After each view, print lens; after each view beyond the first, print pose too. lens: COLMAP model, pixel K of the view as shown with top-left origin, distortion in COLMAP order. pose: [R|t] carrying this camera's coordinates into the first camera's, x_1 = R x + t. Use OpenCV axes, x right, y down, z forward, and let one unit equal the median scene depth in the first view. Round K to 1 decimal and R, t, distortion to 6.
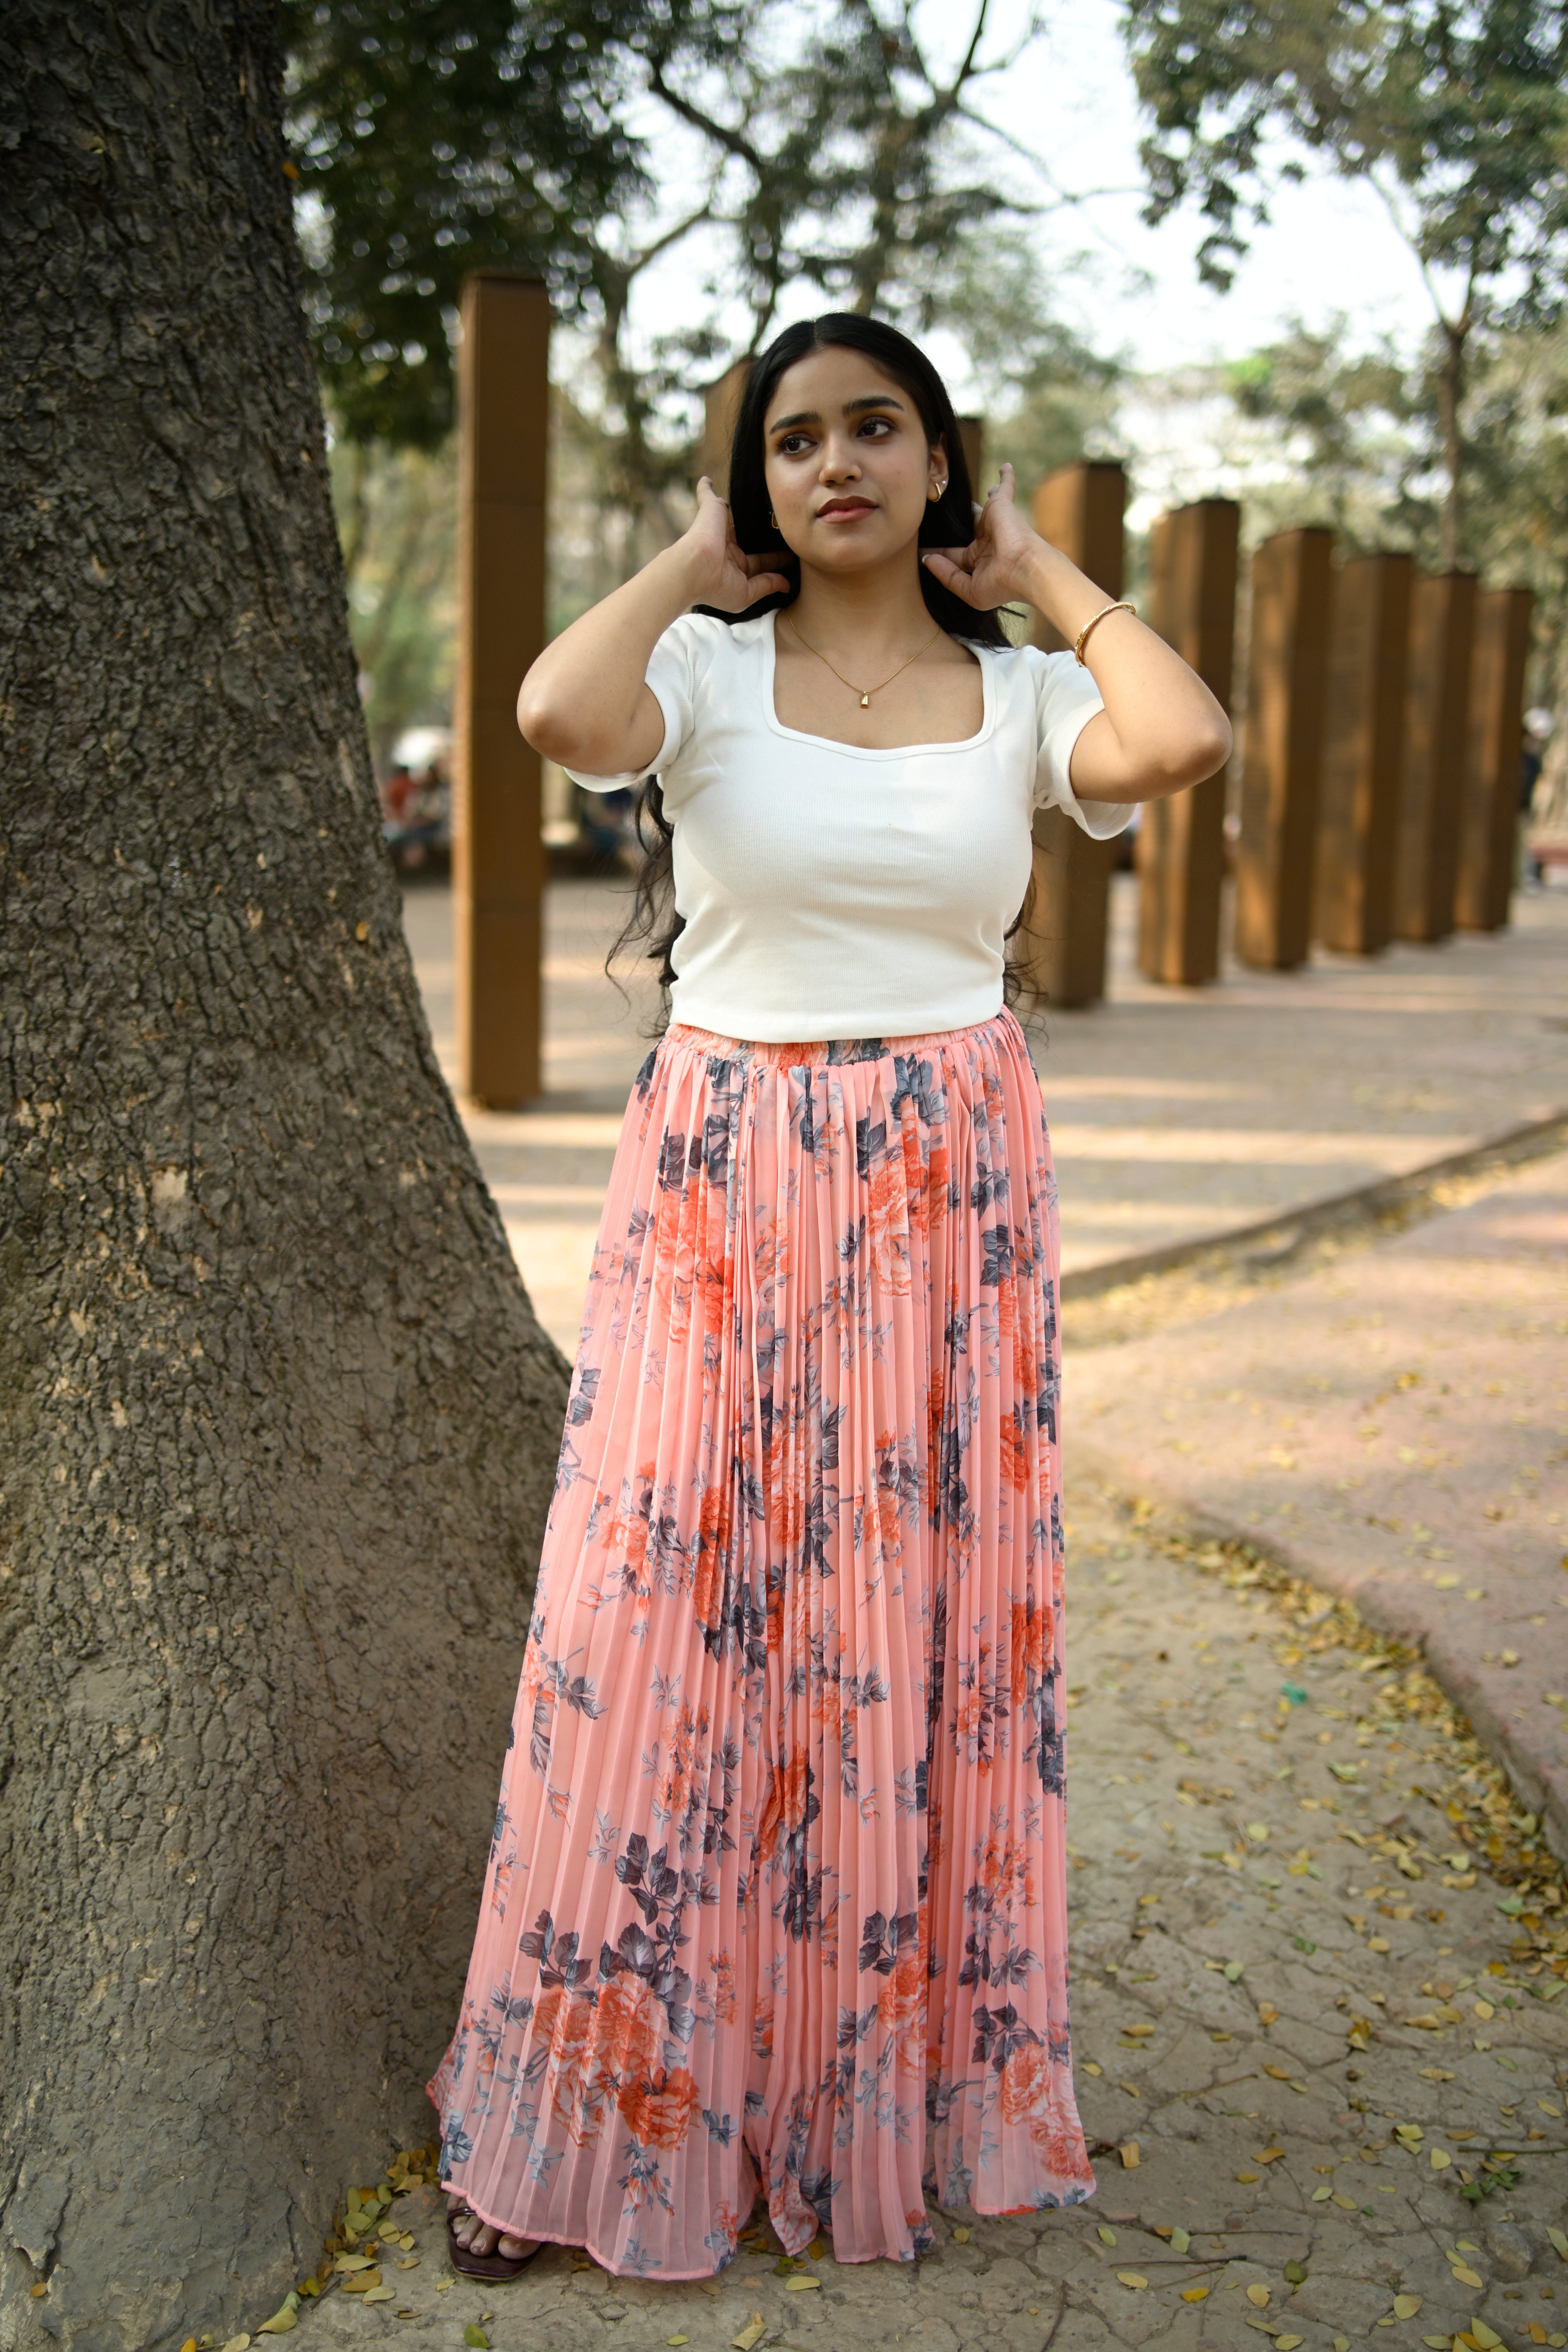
lens RADIAL K [[2453.8, 0, 781.2], [0, 2453.8, 1167.1], [0, 0, 1]] dist [-0.042610, 0.192034]
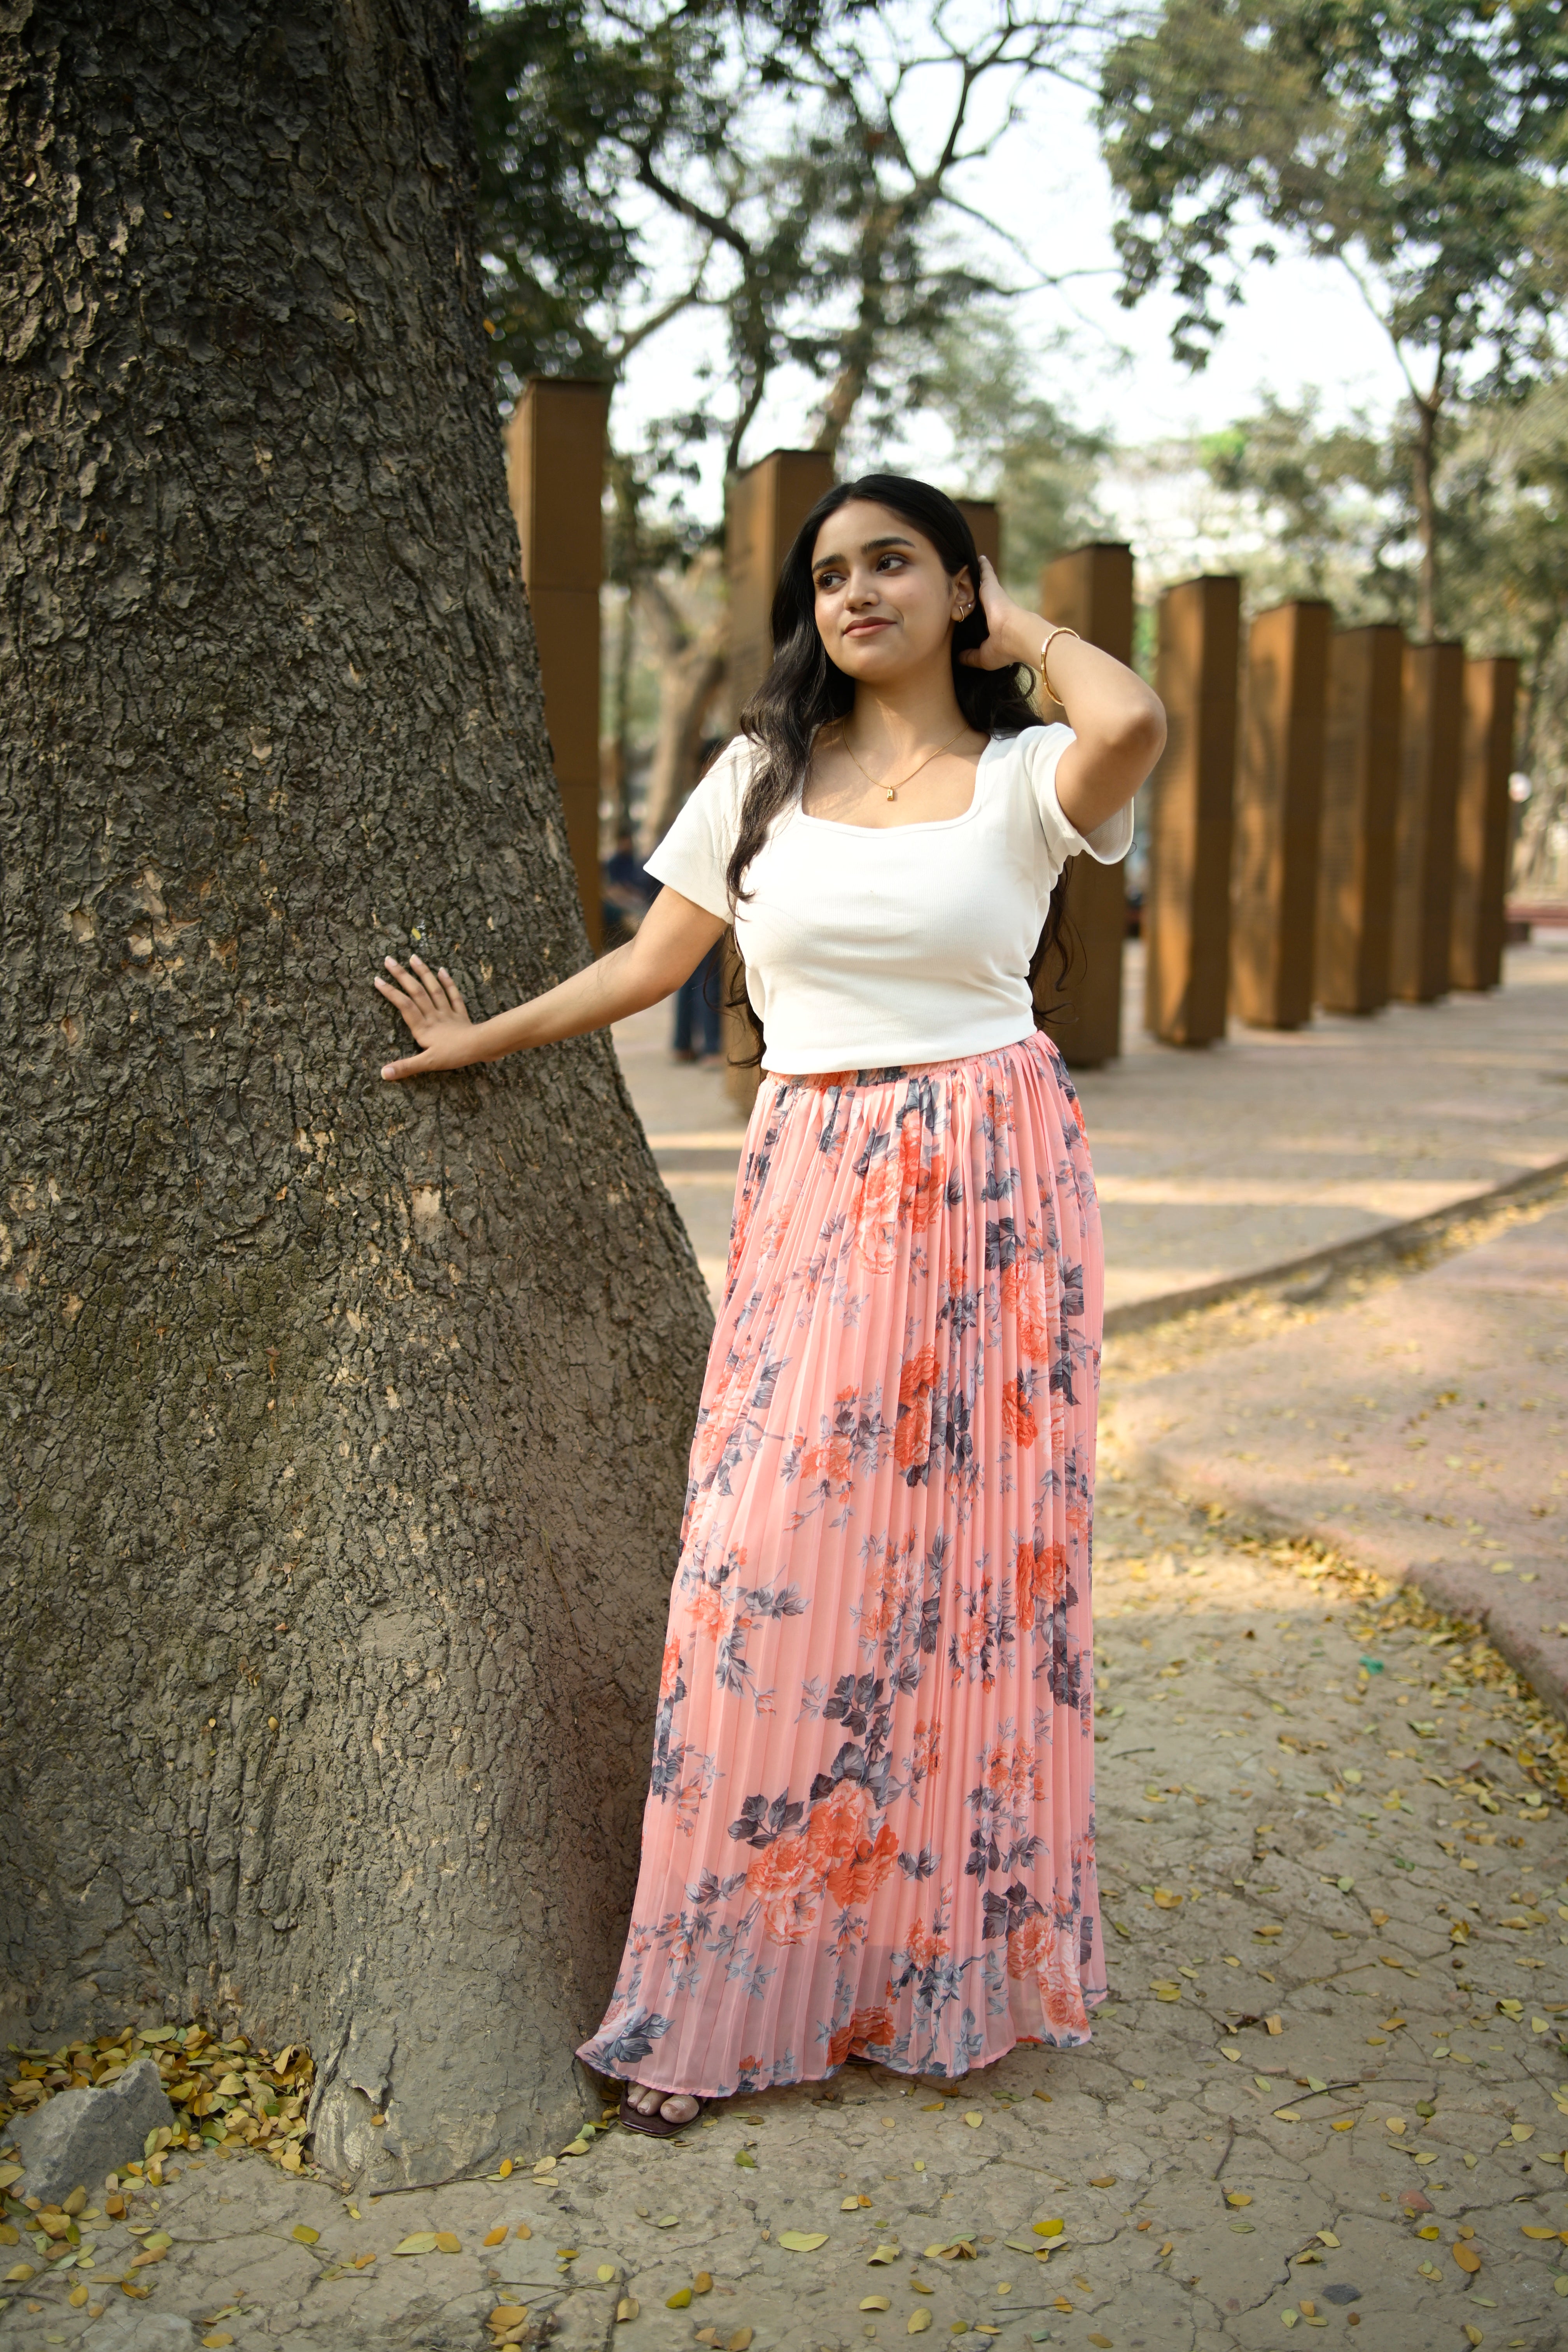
lens RADIAL K [[2453.8, 0, 781.2], [0, 2453.8, 1167.1], [0, 0, 1]] dist [-0.042610, 0.192034]
pose [[0.999920, -0.010405, 0.007181, -0.082925], [0.010602, 0.999553, -0.027948, 0.022882], [-0.006887, 0.028021, 0.999584, -0.149021]]
